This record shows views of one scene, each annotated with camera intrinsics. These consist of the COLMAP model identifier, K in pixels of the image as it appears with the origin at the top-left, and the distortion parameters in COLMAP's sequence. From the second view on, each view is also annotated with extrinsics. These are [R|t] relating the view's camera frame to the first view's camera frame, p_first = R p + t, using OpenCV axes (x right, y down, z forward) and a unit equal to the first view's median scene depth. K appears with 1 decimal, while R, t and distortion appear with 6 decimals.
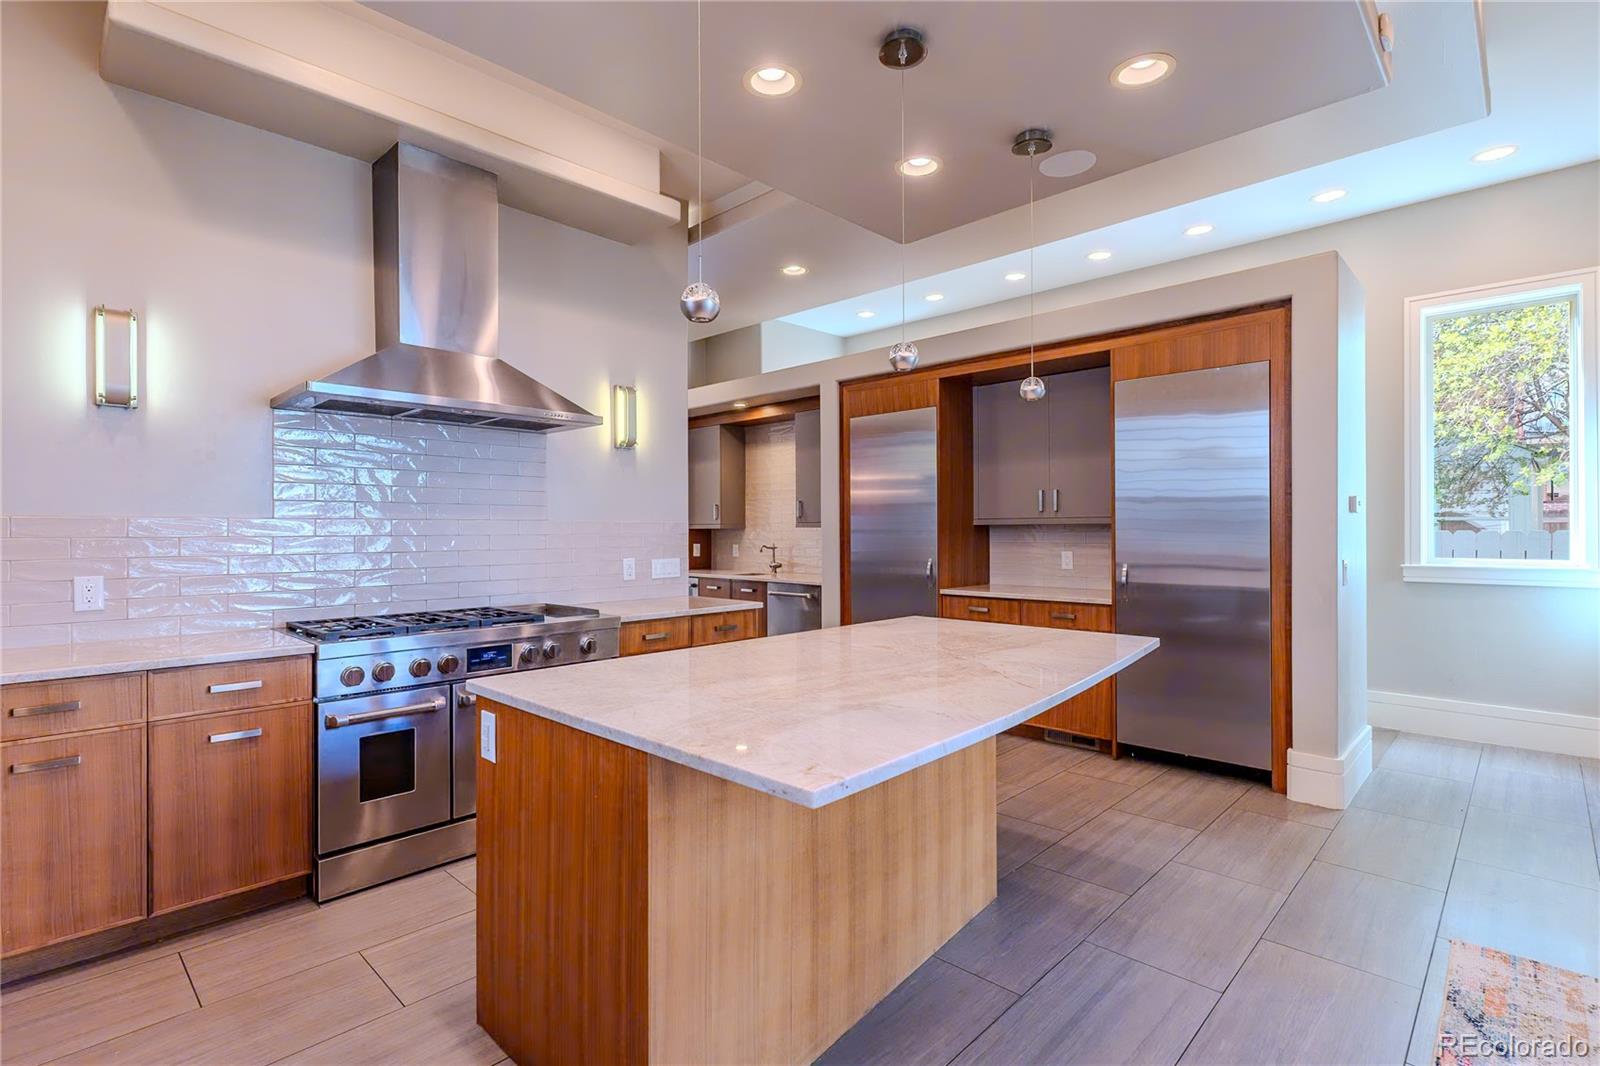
lens RADIAL K [[755.5, 0, 795.7], [0, 755.5, 530.0], [0, 0, 1]] dist [0.002478, 0.000074]
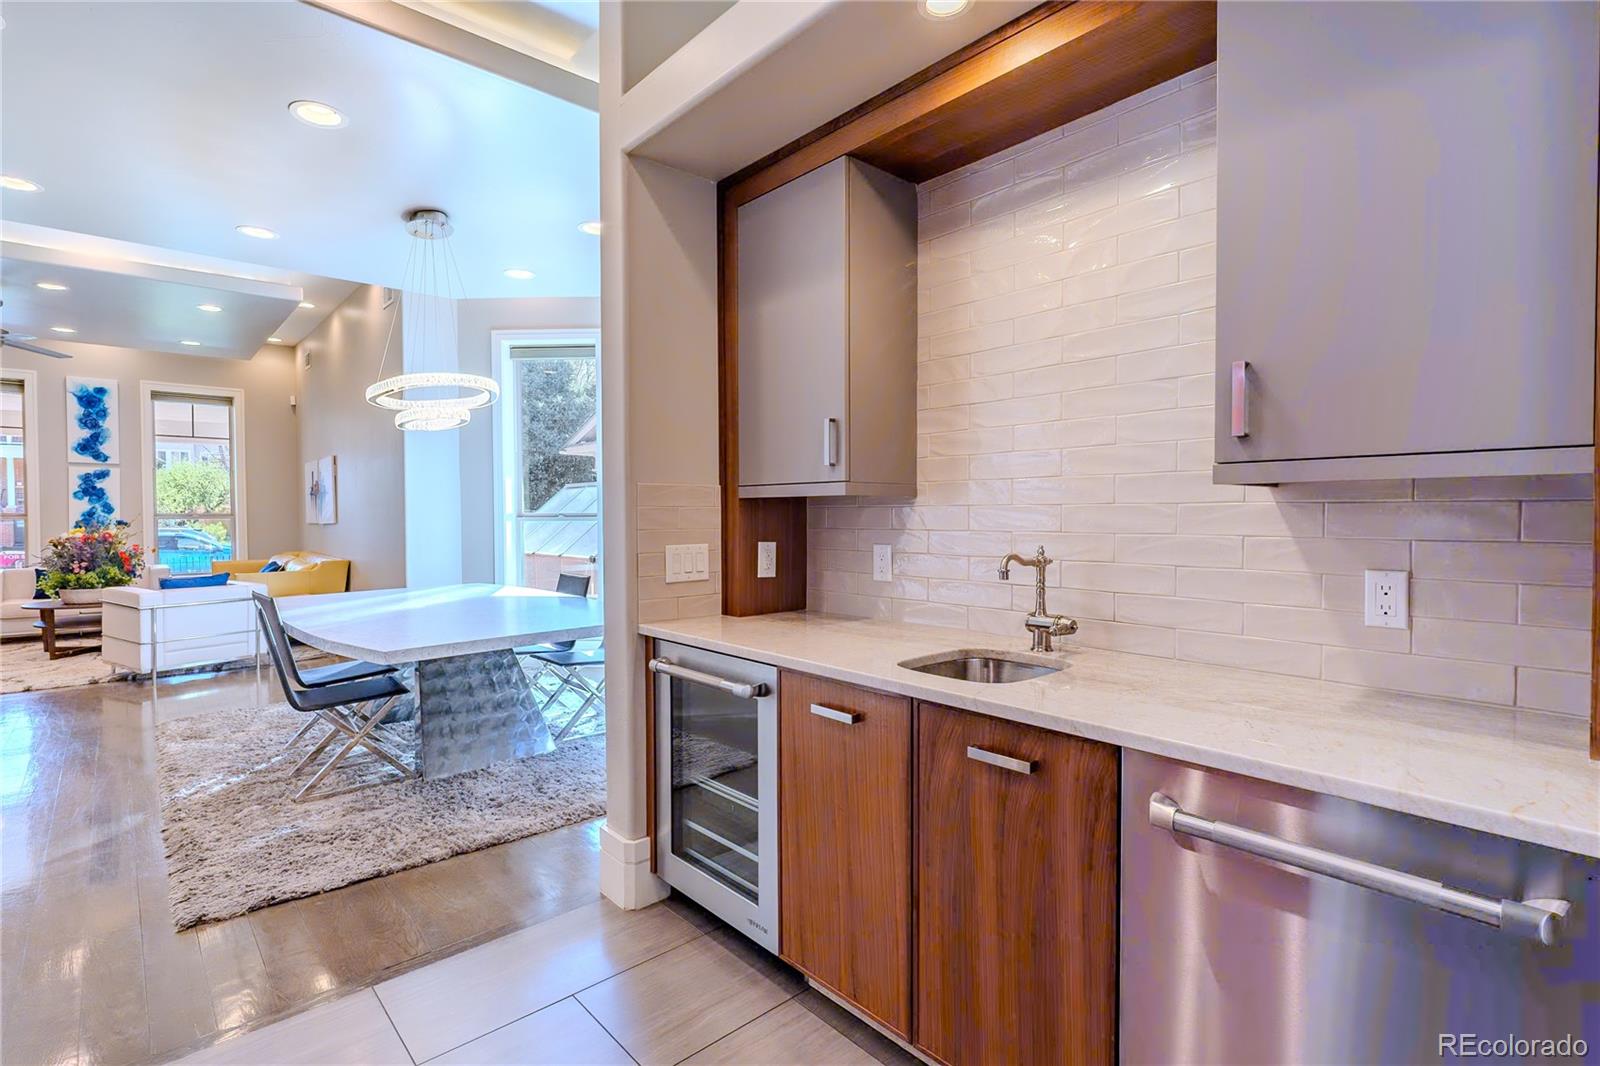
lens RADIAL K [[762.7, 0, 800.0], [0, 762.7, 533.0], [0, 0, 1]] dist [-0.002349, -0.000854]
pose [[0.997817, -0.001012, -0.066035, -0.095342], [0.003048, 0.999522, 0.030750, 0.003430], [0.065972, -0.030884, 0.997343, 0.671740]]
